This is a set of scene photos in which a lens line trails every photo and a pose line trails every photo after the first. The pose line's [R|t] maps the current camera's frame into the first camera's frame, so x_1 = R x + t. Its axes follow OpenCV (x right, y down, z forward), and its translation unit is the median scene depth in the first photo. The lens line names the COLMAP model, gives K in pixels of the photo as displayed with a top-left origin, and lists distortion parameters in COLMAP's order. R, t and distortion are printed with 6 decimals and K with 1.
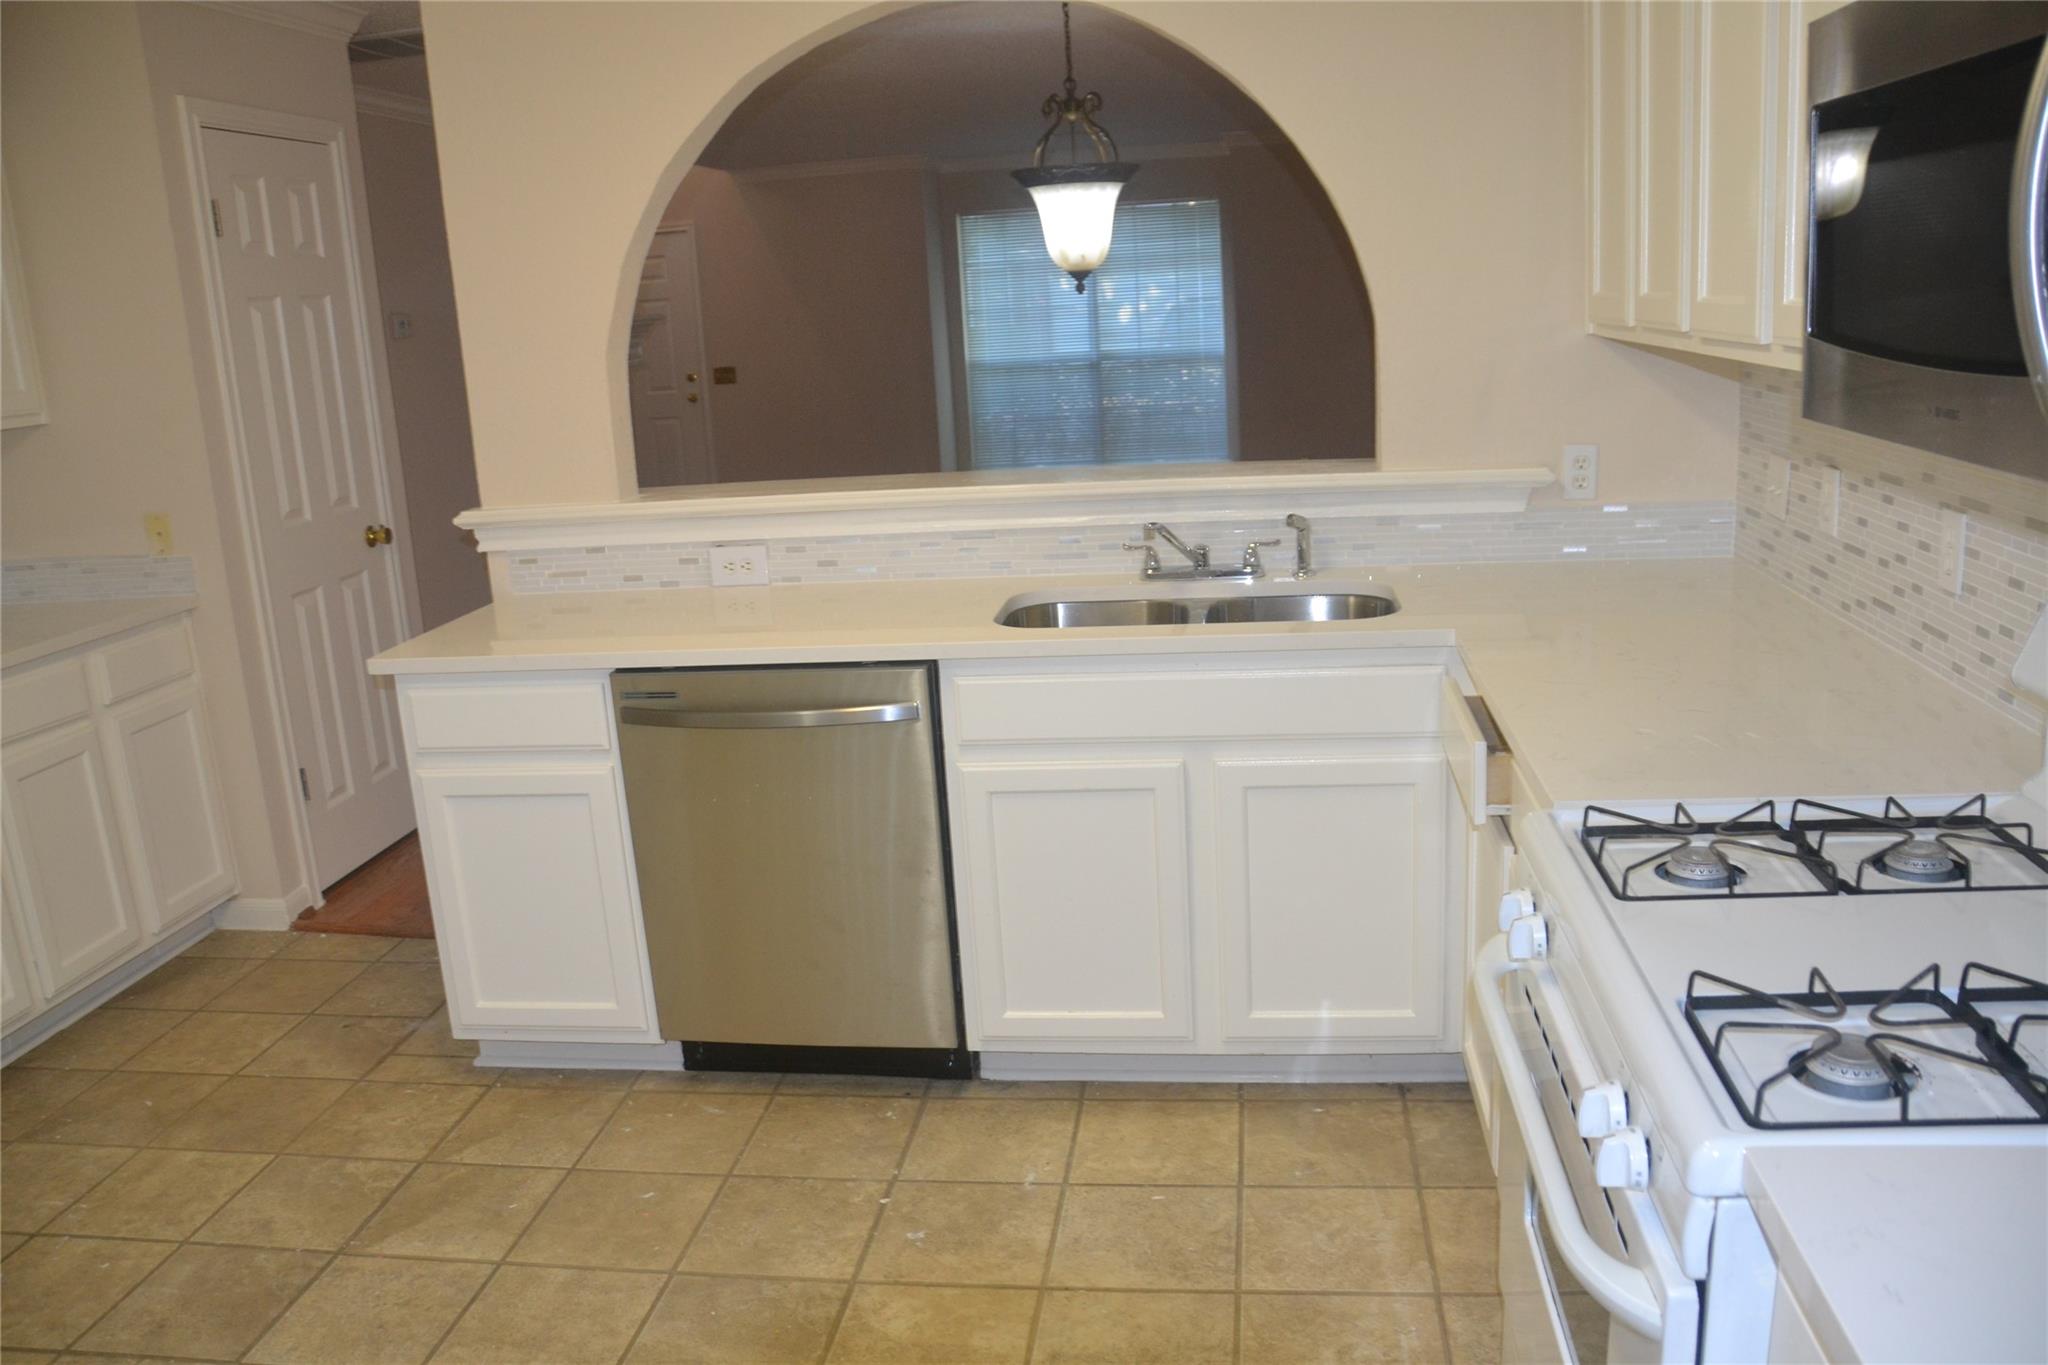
lens RADIAL K [[1628.9, 0, 1028.8], [0, 1628.9, 682.6], [0, 0, 1]] dist [-0.157093, 0.110537]
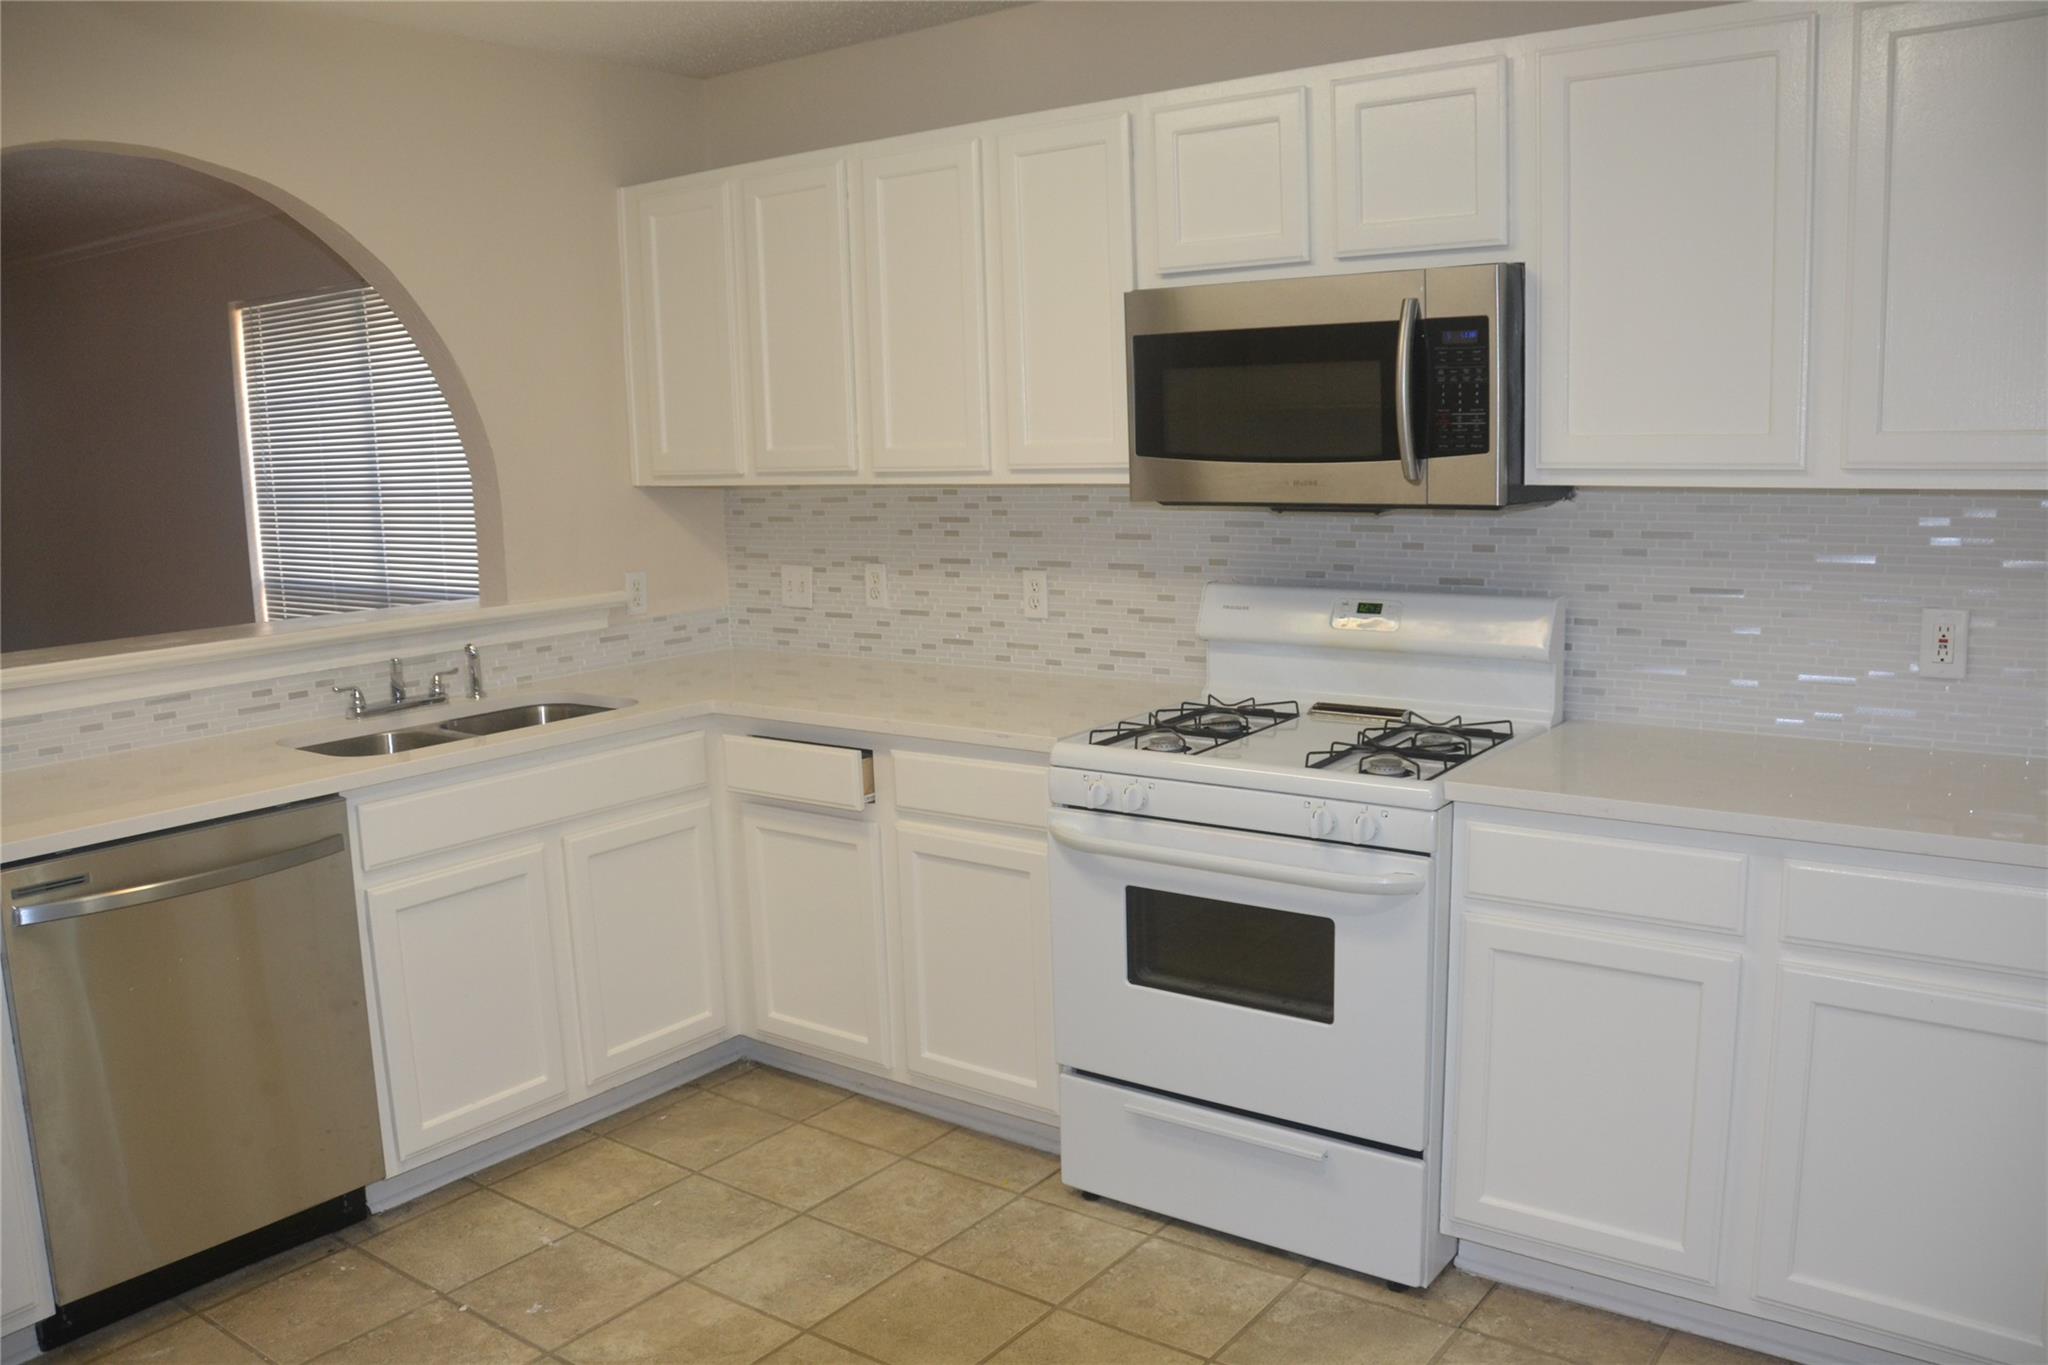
lens RADIAL K [[1628.9, 0, 1024.2], [0, 1628.9, 683.3], [0, 0, 1]] dist [-0.157093, 0.110537]
pose [[0.489683, -0.096034, 0.866596, -0.676467], [0.206979, 0.978308, -0.008543, 0.015251], [-0.846977, 0.183550, 0.498938, 0.114846]]
